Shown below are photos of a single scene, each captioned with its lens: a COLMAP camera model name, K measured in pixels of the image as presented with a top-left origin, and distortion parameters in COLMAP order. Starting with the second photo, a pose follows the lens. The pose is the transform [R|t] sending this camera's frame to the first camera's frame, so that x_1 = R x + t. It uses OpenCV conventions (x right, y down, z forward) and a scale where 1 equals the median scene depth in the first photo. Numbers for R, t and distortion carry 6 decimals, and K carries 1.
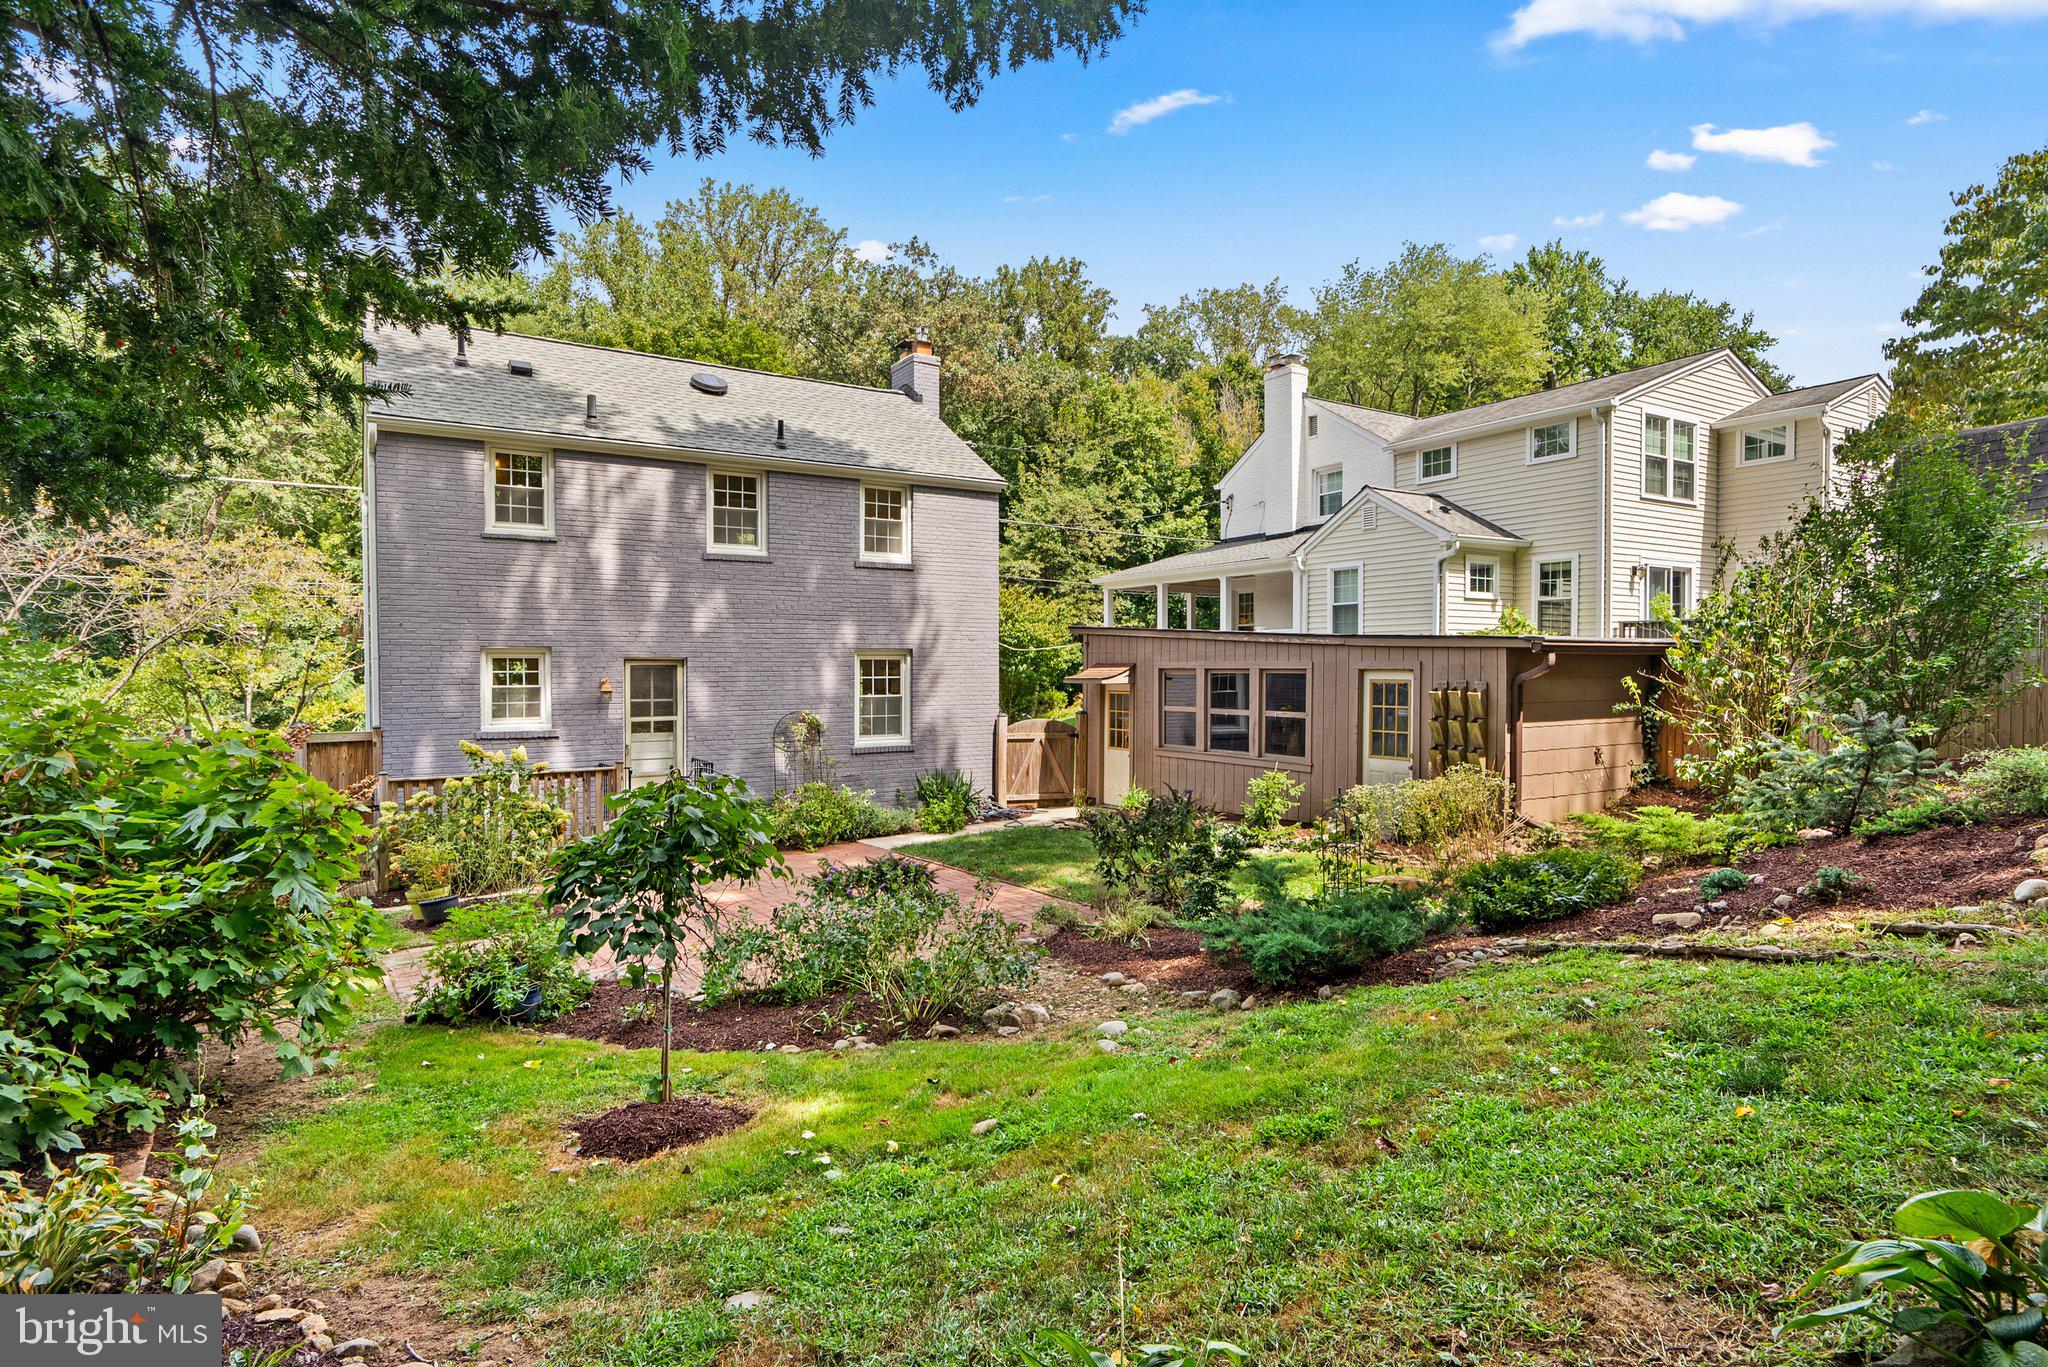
lens RADIAL K [[1044.5, 0, 1029.8], [0, 1044.5, 684.5], [0, 0, 1]] dist [-0.012392, 0.000597]
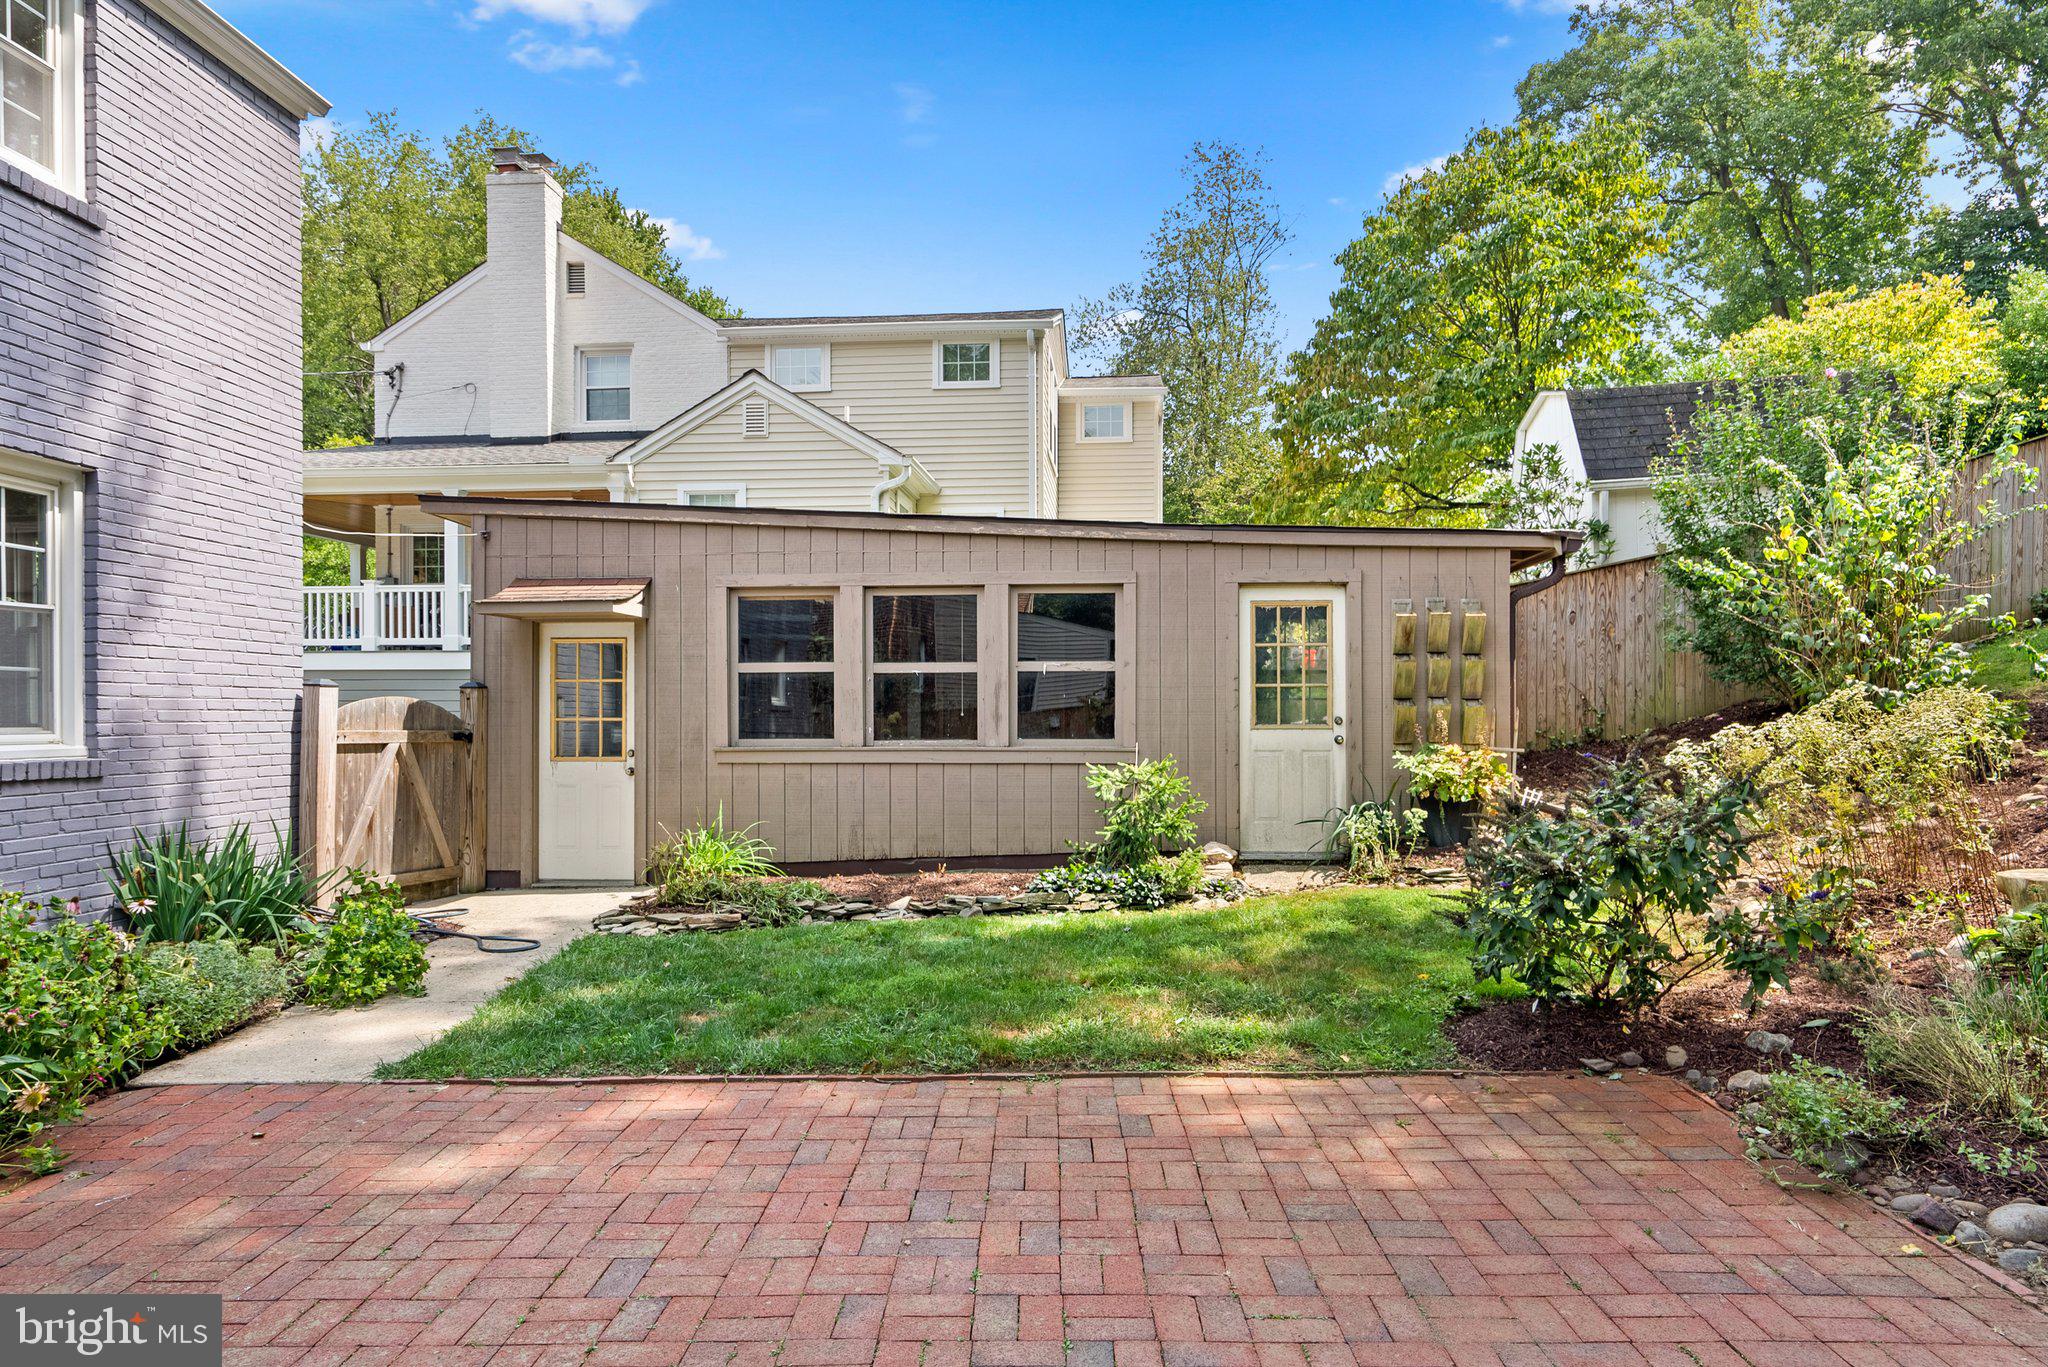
lens RADIAL K [[1191.5, 0, 1032.1], [0, 1191.5, 711.3], [0, 0, 1]] dist [0.001185, -0.000780]
pose [[0.597474, 0.001063, 0.801888, -0.238872], [0.014916, 0.999811, -0.012439, 0.051944], [-0.801750, 0.019393, 0.597345, 0.541089]]
